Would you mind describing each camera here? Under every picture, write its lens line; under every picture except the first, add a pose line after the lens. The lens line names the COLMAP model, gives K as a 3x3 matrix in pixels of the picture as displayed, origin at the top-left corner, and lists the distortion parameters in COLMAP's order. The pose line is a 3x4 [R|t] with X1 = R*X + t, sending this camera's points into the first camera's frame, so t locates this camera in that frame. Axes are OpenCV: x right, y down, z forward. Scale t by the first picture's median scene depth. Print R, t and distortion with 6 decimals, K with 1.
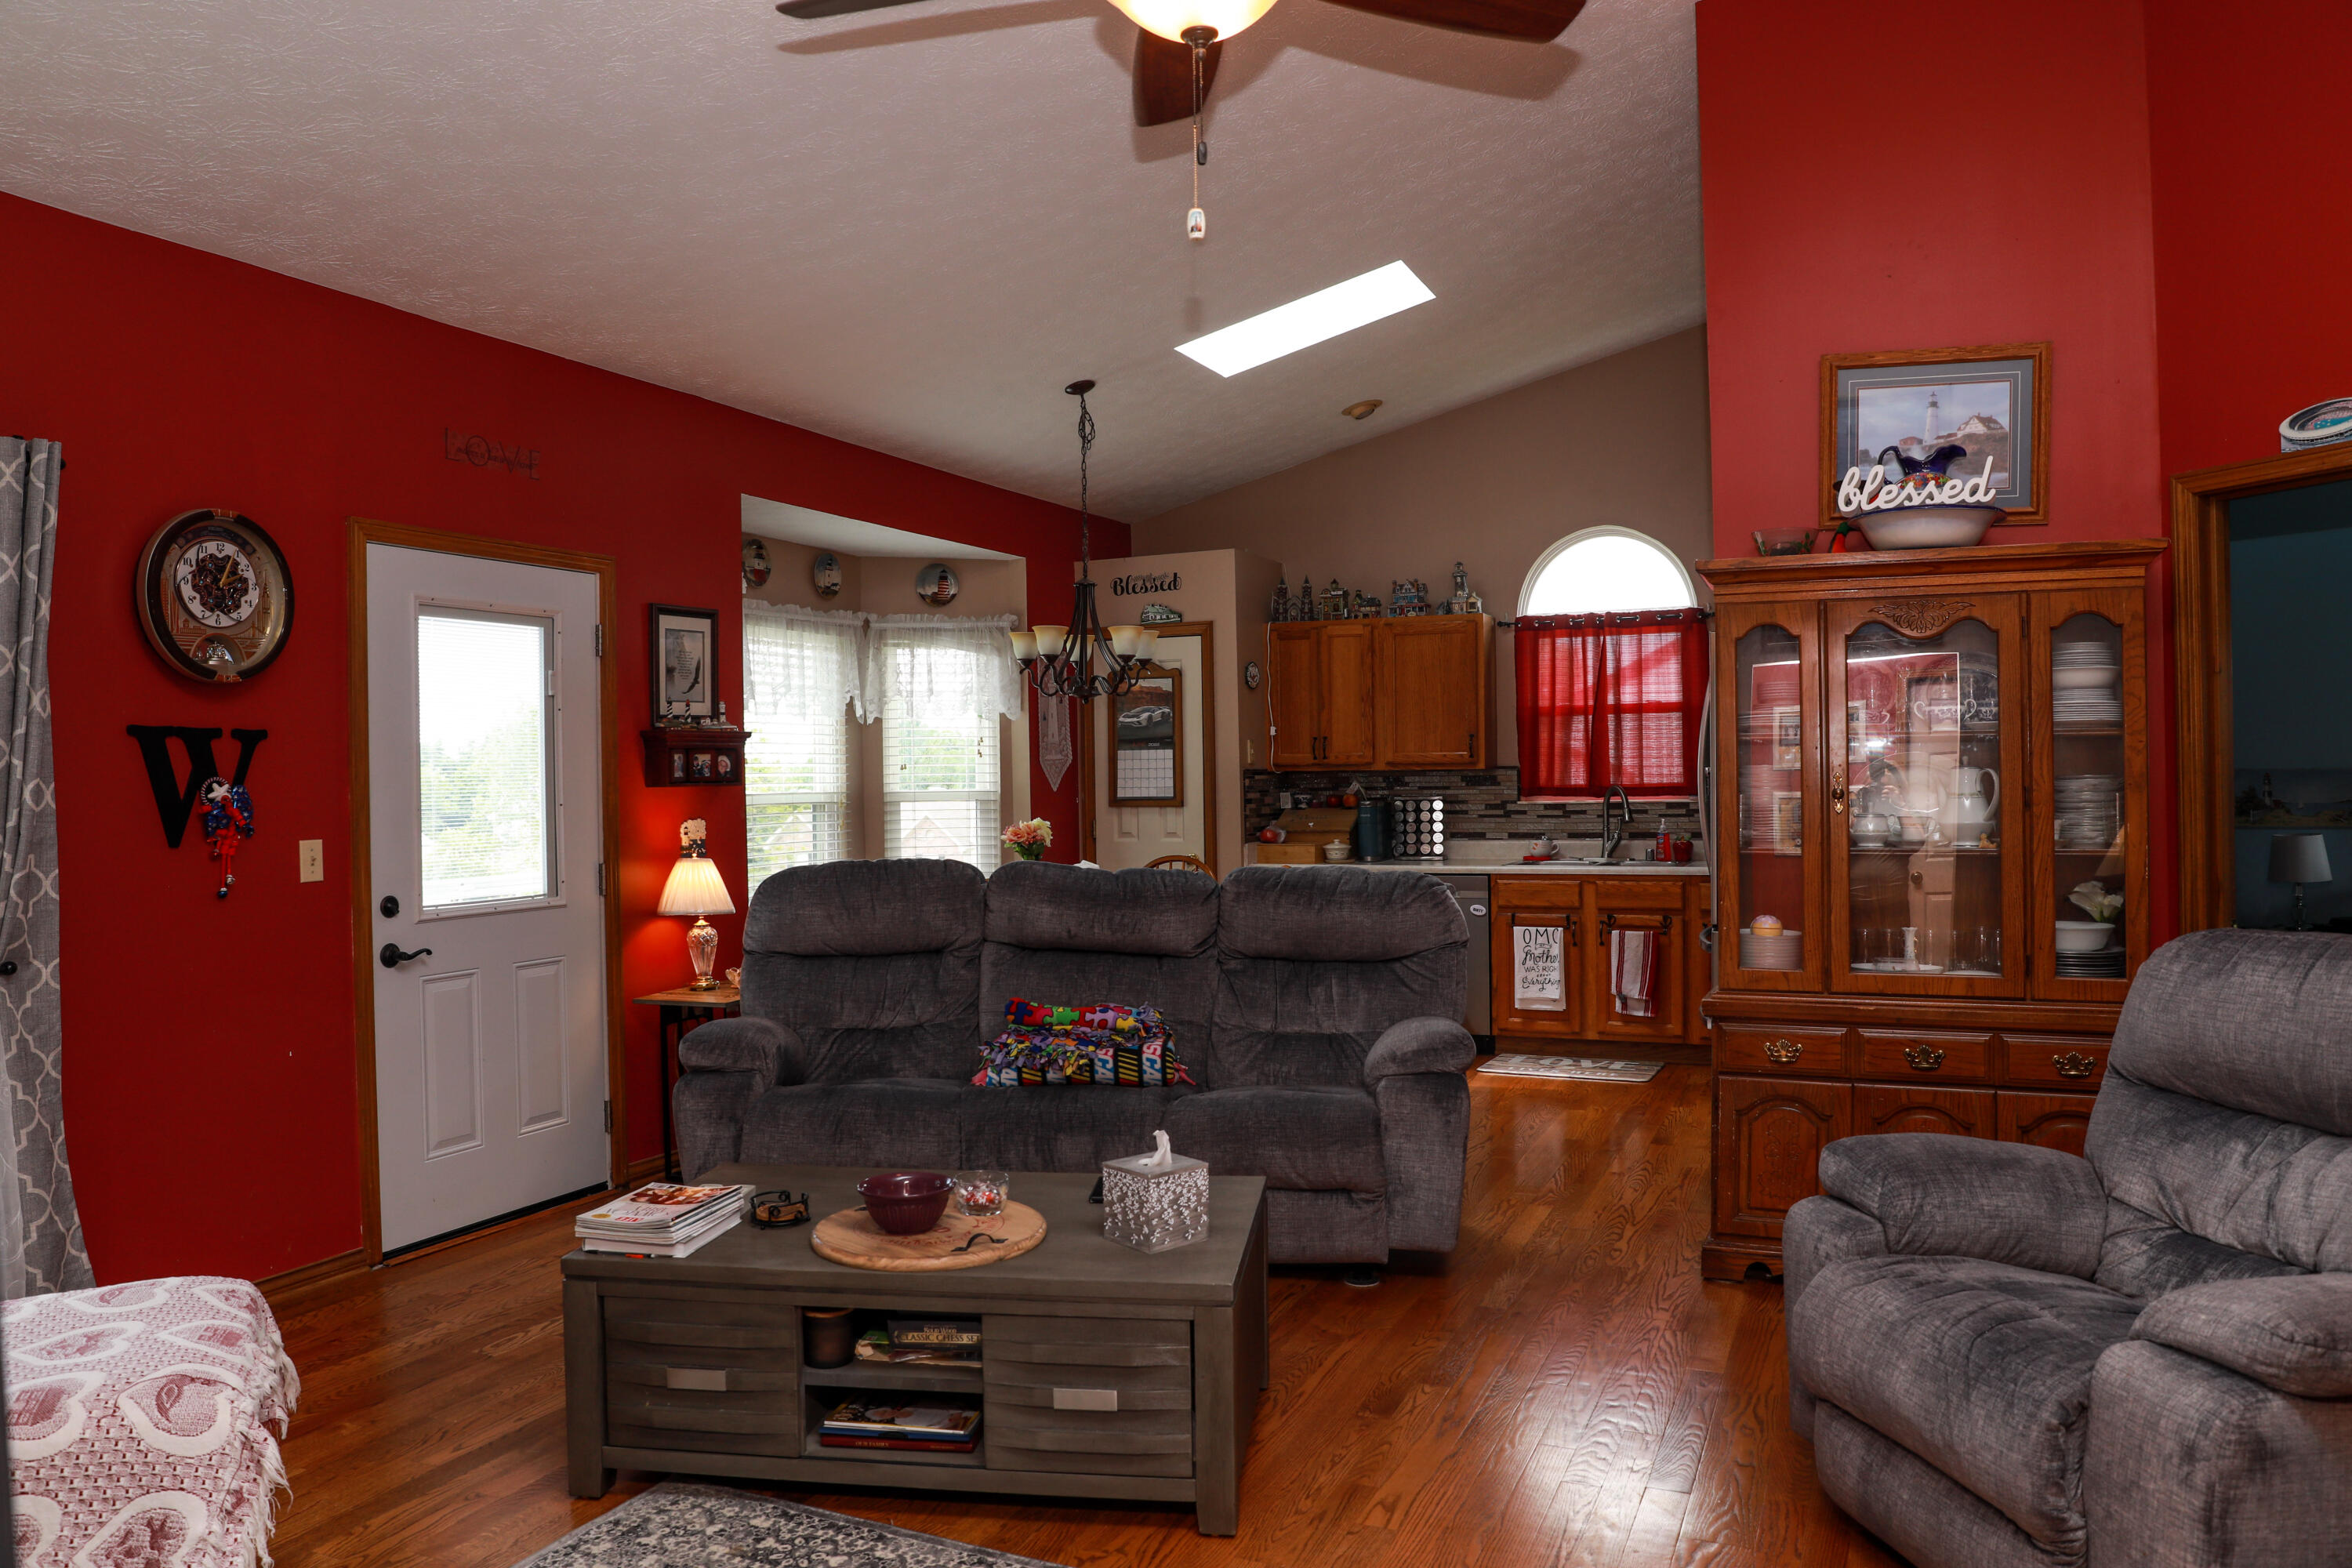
lens RADIAL K [[1649.4, 0, 1184.2], [0, 1649.4, 775.2], [0, 0, 1]] dist [-0.110295, 0.087013]
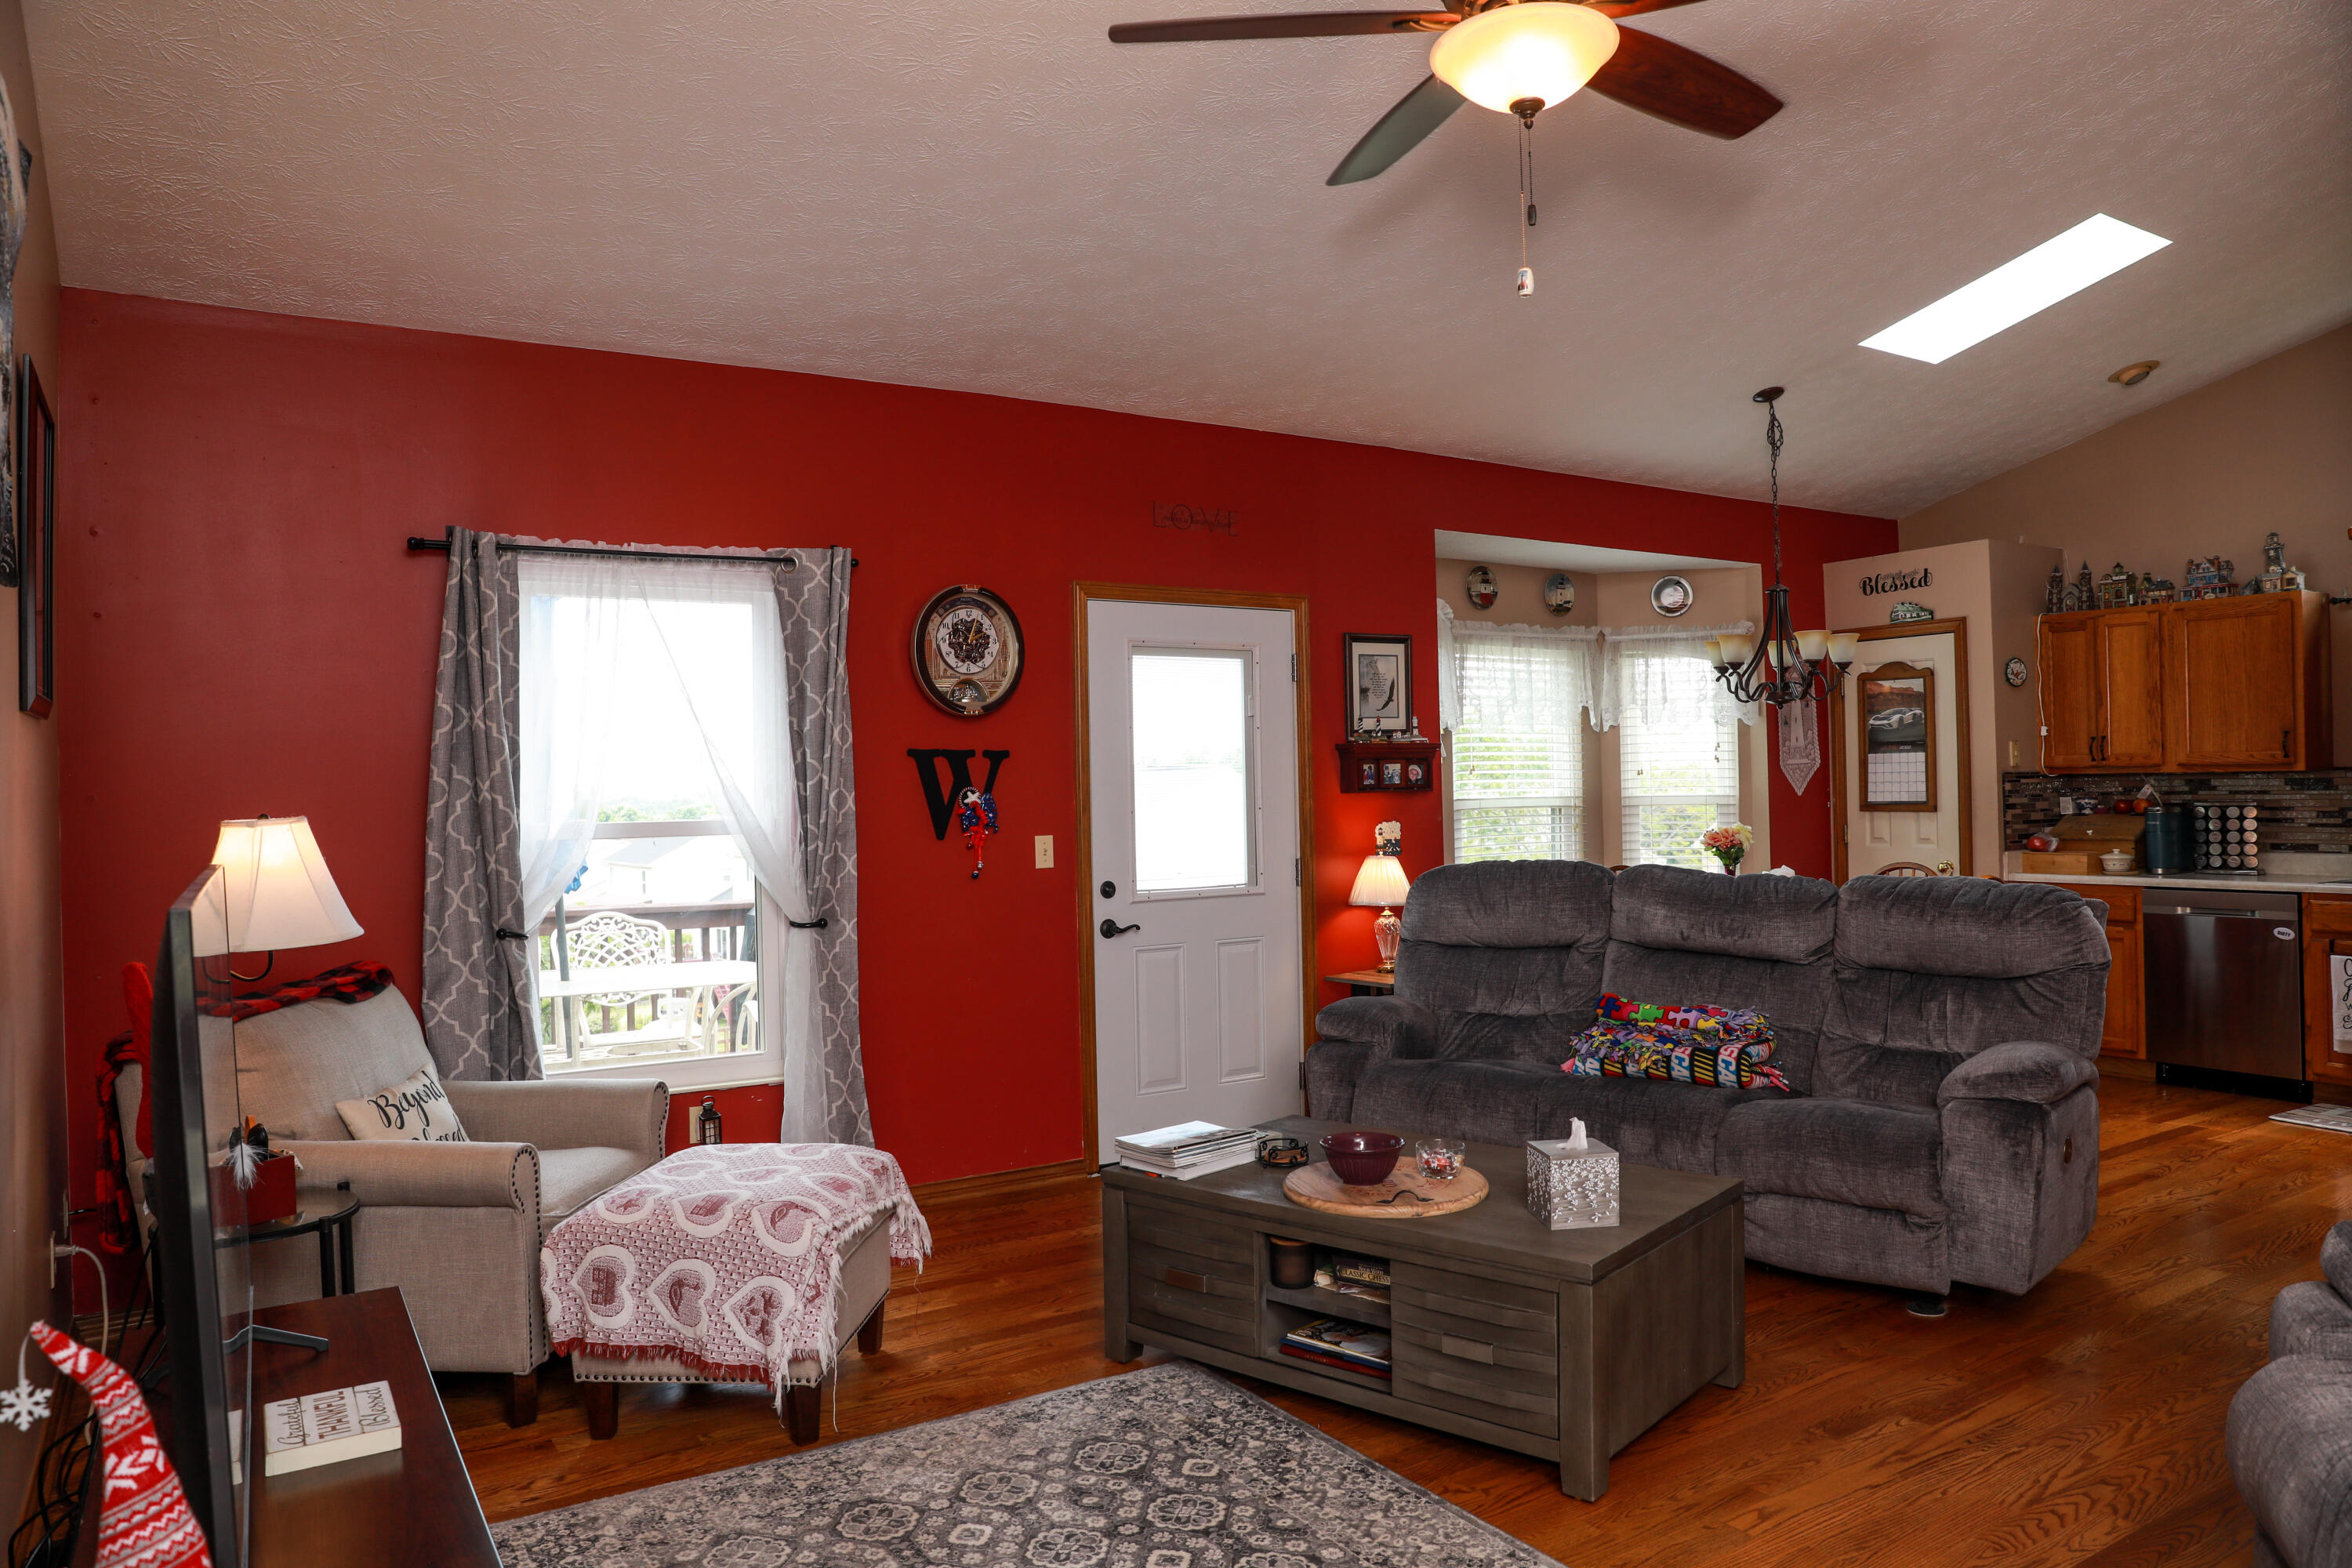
lens RADIAL K [[1595.7, 0, 1171.0], [0, 1595.7, 774.5], [0, 0, 1]] dist [-0.114575, 0.091991]
pose [[0.834276, -0.005335, -0.551321, 0.214874], [0.004739, 0.999986, -0.002506, -0.004113], [0.551327, -0.000522, 0.834289, -0.003666]]
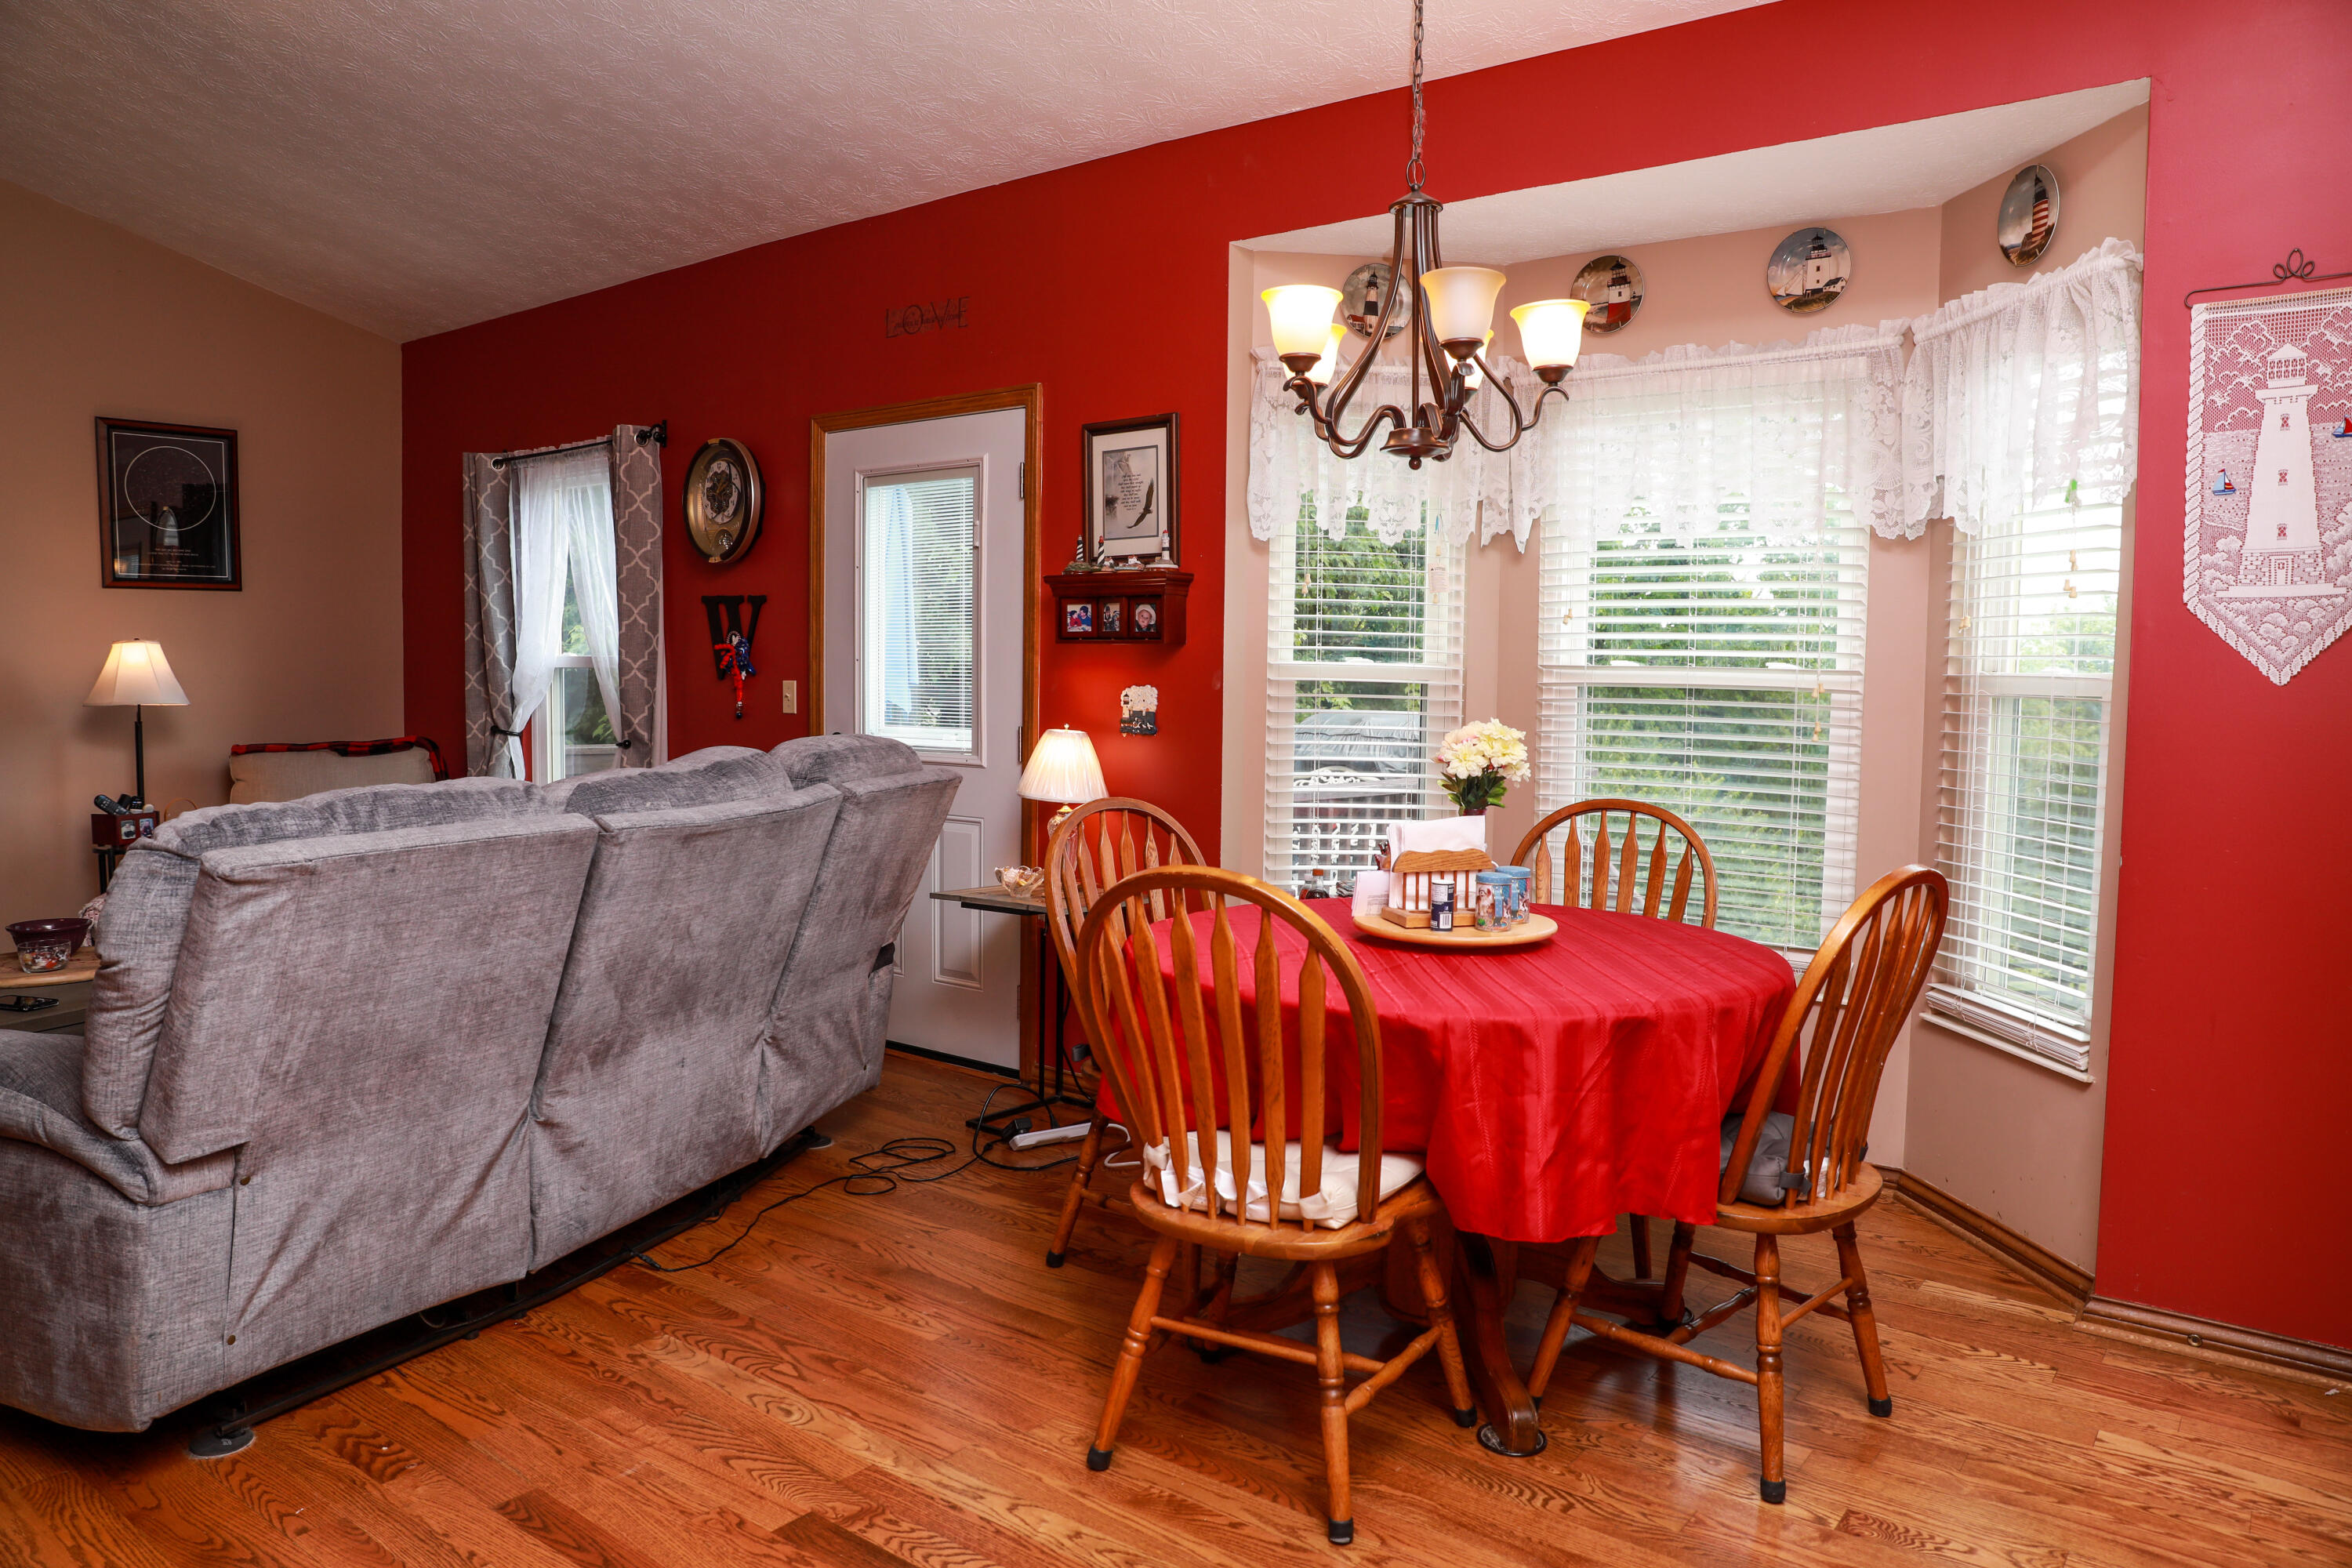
lens RADIAL K [[1595.7, 0, 1171.0], [0, 1595.7, 774.5], [0, 0, 1]] dist [-0.114575, 0.091991]
pose [[-0.253414, 0.073344, -0.964574, 0.528039], [-0.013343, 0.996762, 0.079297, 0.009801], [0.967266, 0.032965, -0.251614, 1.427353]]
